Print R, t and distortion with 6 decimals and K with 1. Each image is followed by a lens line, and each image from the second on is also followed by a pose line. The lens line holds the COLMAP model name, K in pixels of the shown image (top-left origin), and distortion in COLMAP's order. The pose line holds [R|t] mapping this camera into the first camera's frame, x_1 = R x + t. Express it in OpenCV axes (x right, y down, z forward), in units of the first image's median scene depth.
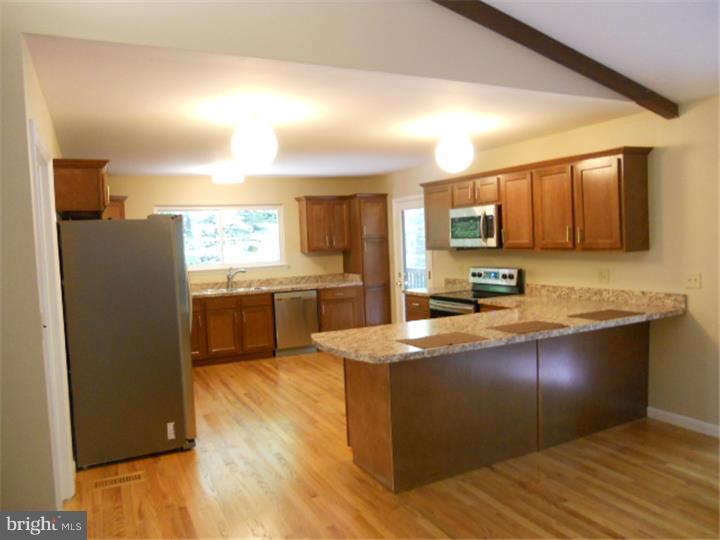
lens RADIAL K [[544.5, 0, 360.4], [0, 544.5, 270.4], [0, 0, 1]] dist [-0.034088, 0.005223]
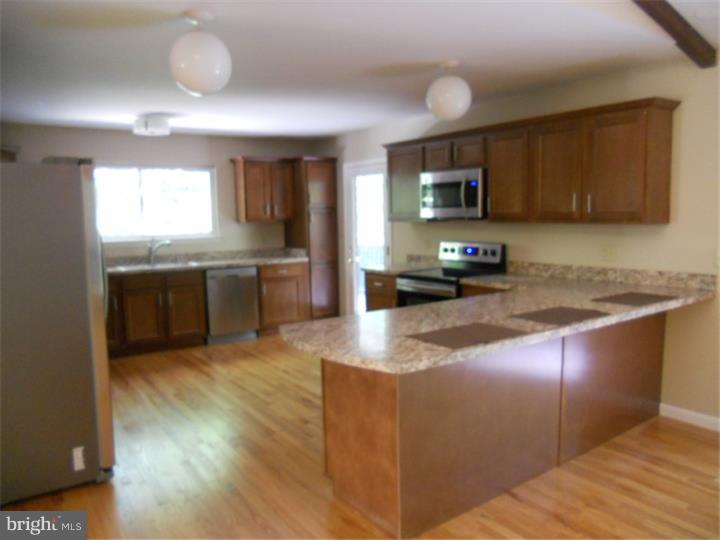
lens RADIAL K [[544.5, 0, 359.6], [0, 544.5, 266.1], [0, 0, 1]] dist [-0.034088, 0.005223]
pose [[0.989347, 0.007860, 0.145366, -0.062954], [-0.012681, 0.999399, 0.032265, 0.007672], [-0.145025, -0.033765, 0.988852, 0.179814]]
